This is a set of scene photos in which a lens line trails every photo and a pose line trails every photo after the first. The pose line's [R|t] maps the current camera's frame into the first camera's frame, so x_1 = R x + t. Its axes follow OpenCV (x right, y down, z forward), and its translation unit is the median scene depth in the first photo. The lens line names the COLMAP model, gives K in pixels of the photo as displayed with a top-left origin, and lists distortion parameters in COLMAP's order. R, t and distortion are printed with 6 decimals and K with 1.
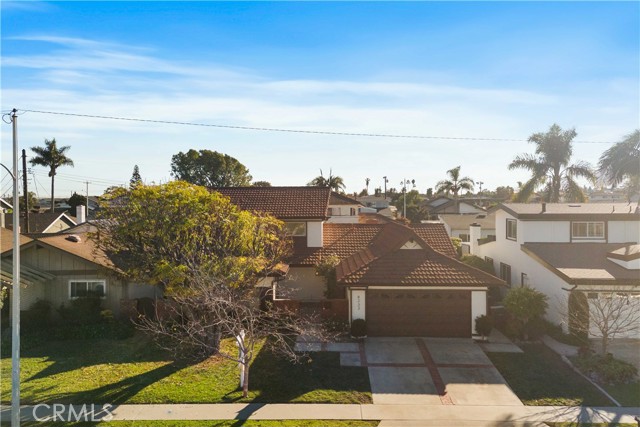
lens RADIAL K [[554.0, 0, 310.0], [0, 554.0, 211.4], [0, 0, 1]] dist [0.144005, -0.280192]
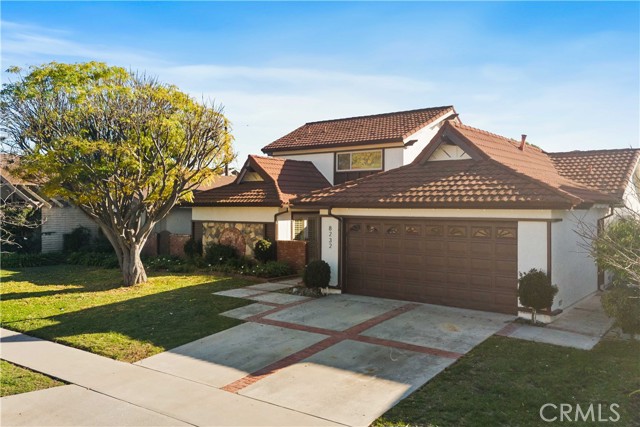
lens RADIAL K [[554.0, 0, 310.0], [0, 554.0, 211.4], [0, 0, 1]] dist [0.144005, -0.280192]
pose [[0.801830, 0.009027, -0.597483, 0.503434], [-0.023701, 0.999580, -0.016705, 0.166546], [0.597081, 0.027556, 0.801707, 0.553868]]
